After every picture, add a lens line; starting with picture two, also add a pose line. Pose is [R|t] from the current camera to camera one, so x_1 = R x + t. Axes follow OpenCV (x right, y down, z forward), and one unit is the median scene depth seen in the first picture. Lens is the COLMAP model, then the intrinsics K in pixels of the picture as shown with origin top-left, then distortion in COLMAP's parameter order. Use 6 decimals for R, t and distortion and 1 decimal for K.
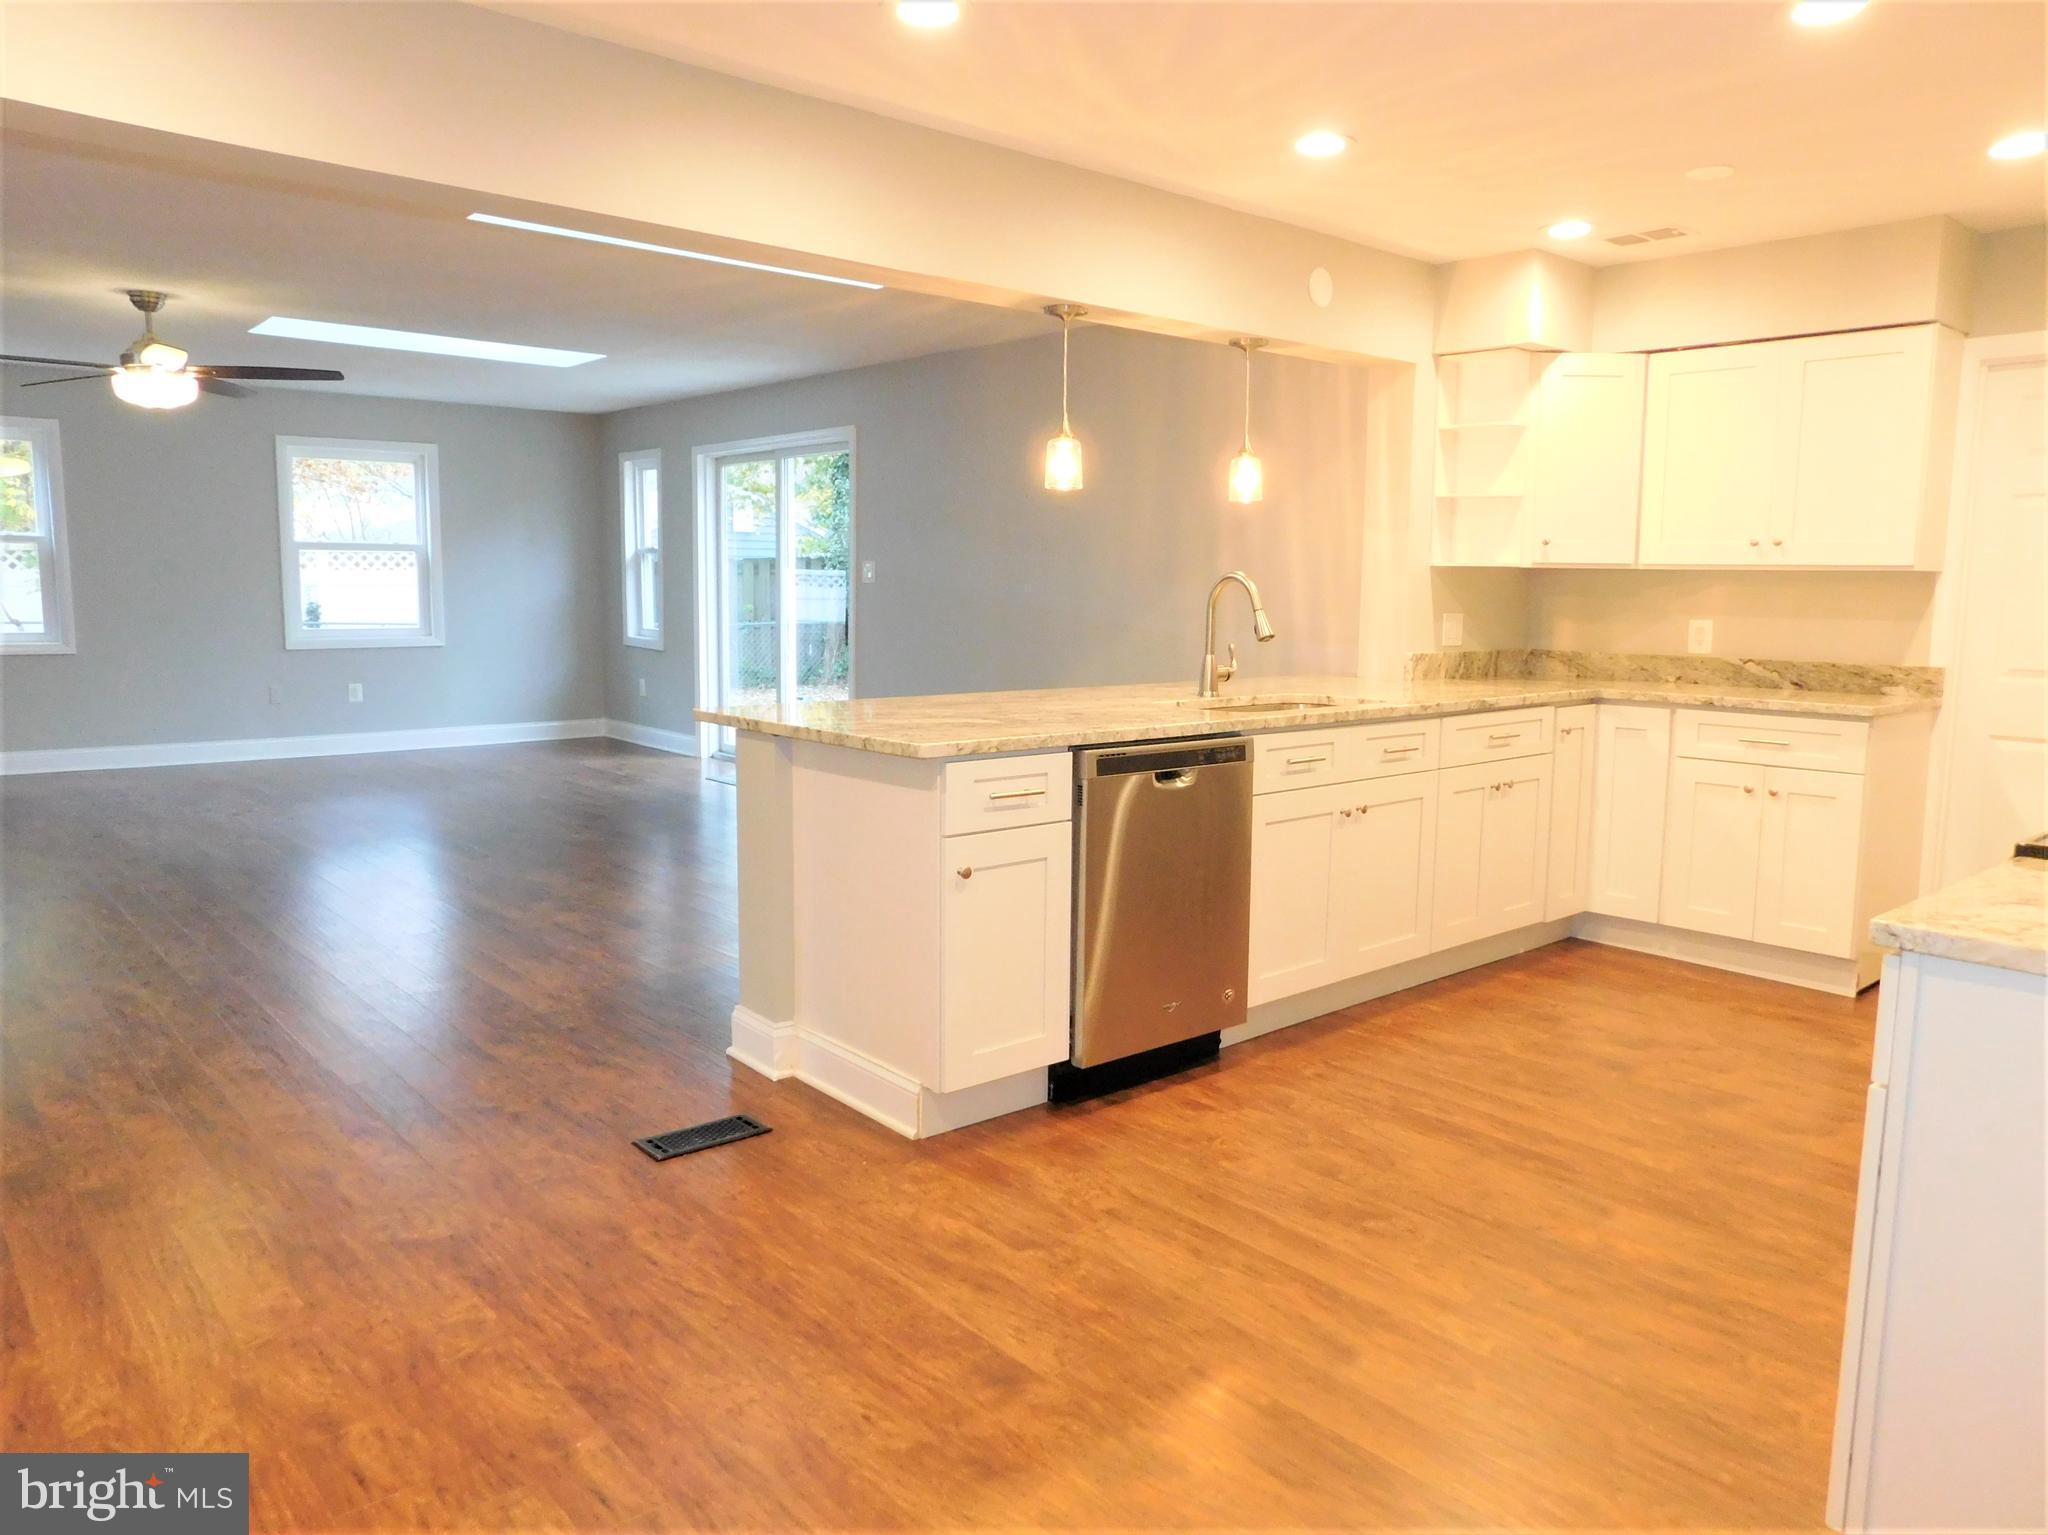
lens RADIAL K [[1425.1, 0, 1024.0], [0, 1425.1, 767.5], [0, 0, 1]] dist [-0.021888, 0.001072]
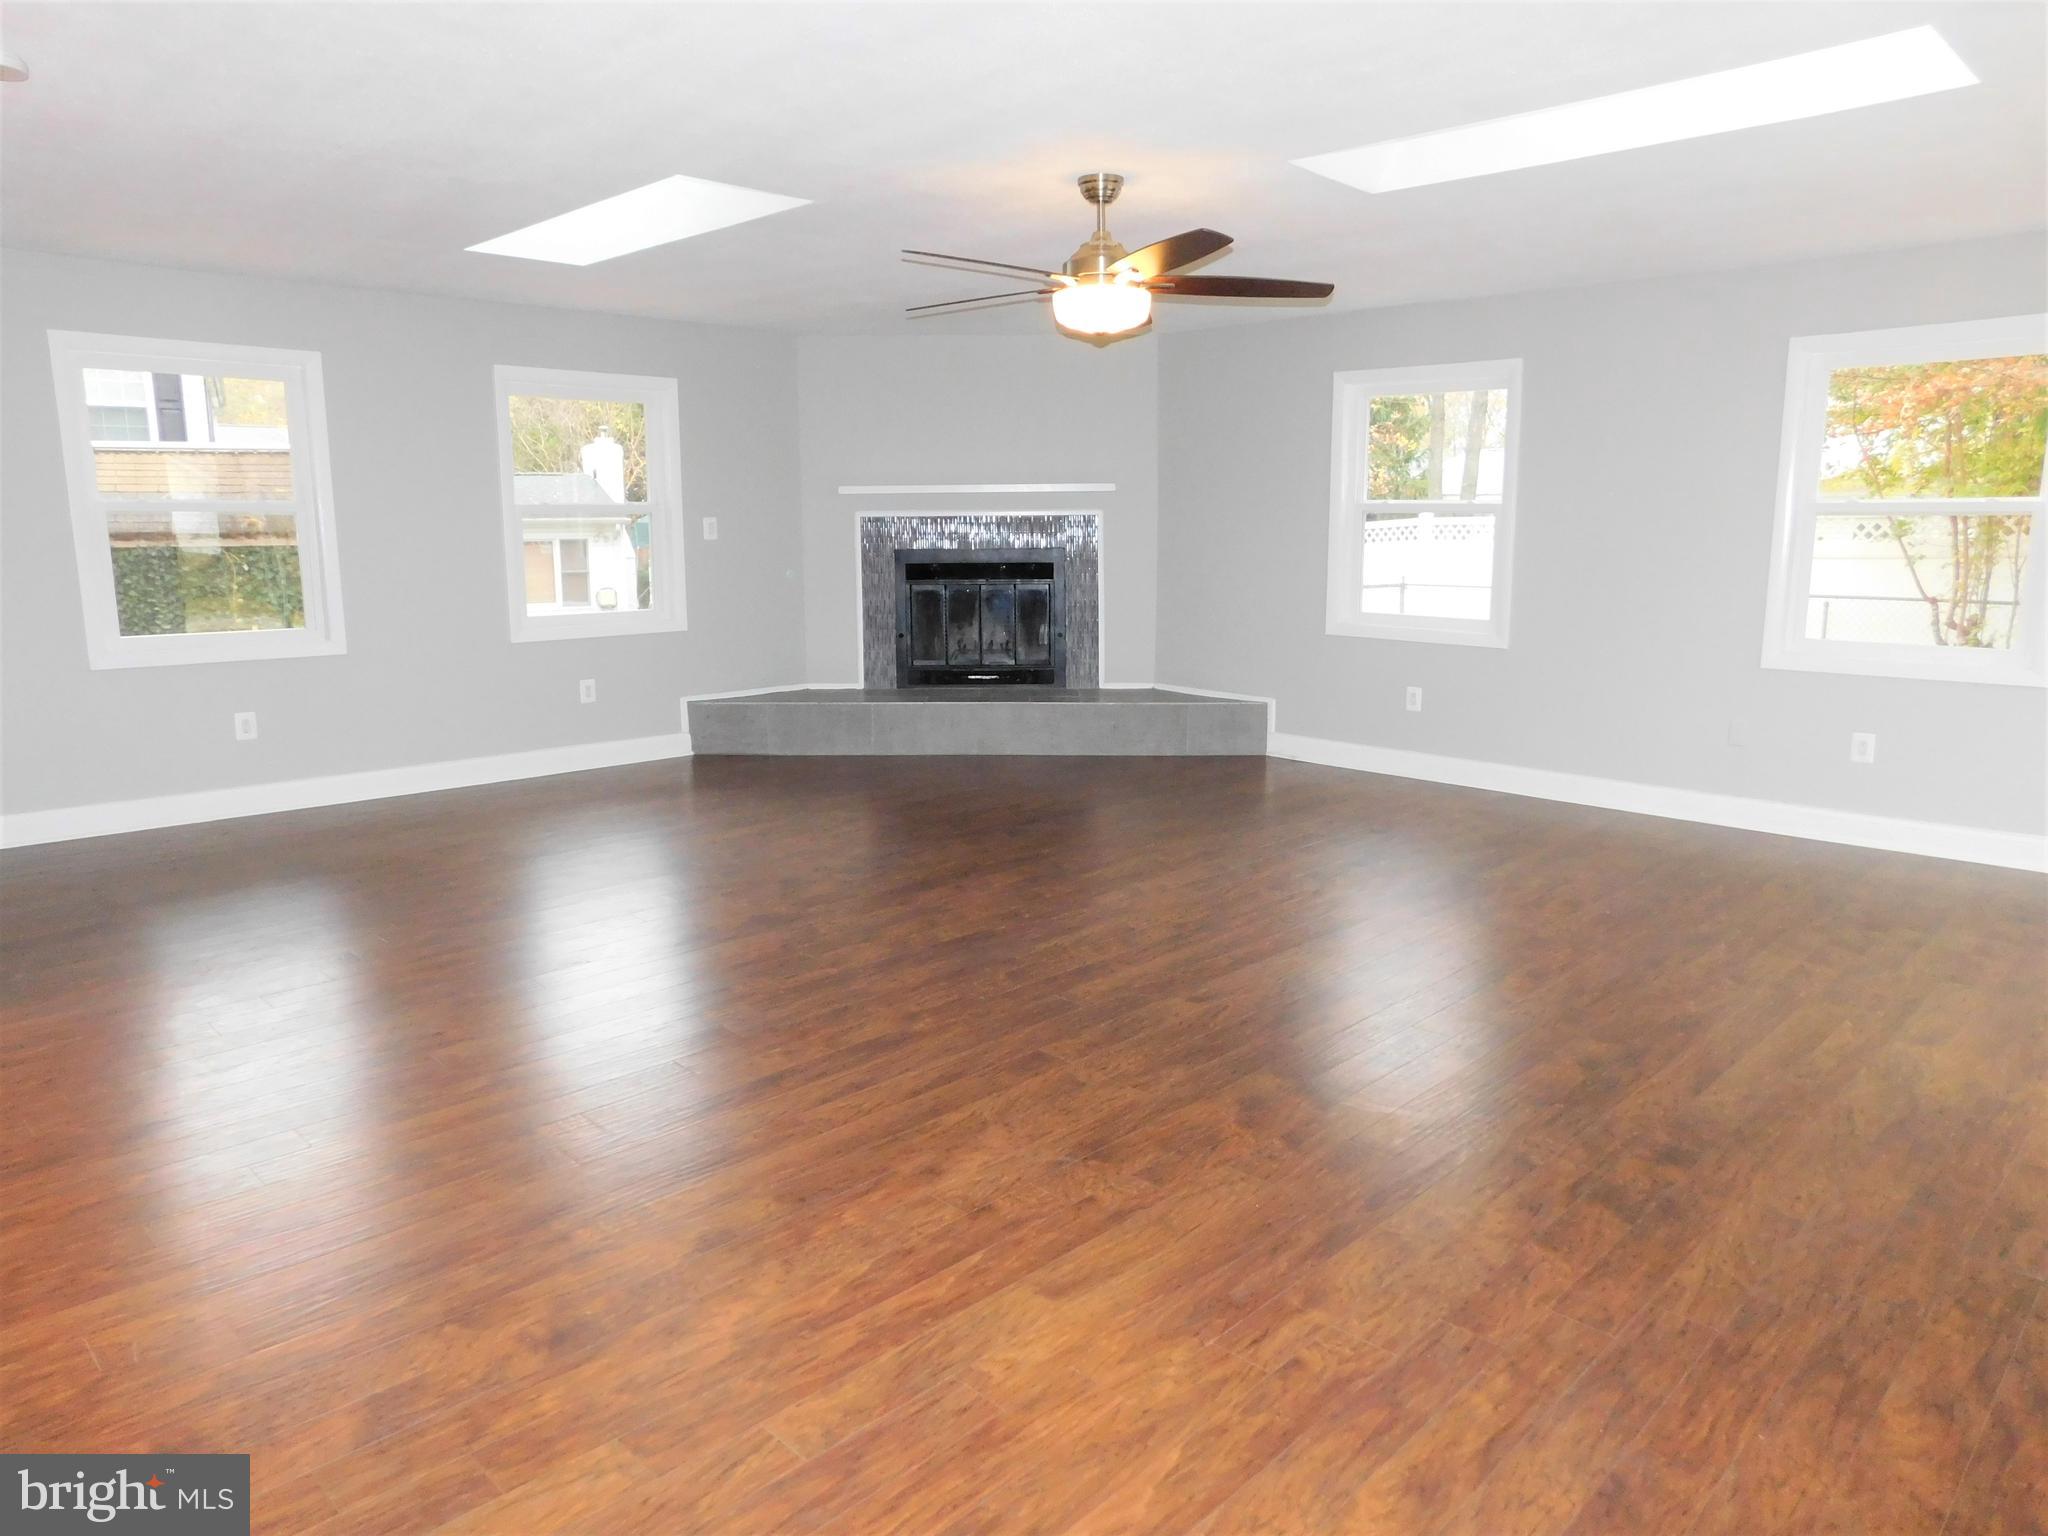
lens RADIAL K [[1347.8, 0, 1024.0], [0, 1347.8, 768.0], [0, 0, 1]] dist [-0.075790, 0.058634]
pose [[0.059524, 0.171994, -0.983298, 0.145995], [-0.131530, 0.977807, 0.163072, -0.191097], [0.989523, 0.119627, 0.080825, 1.266362]]
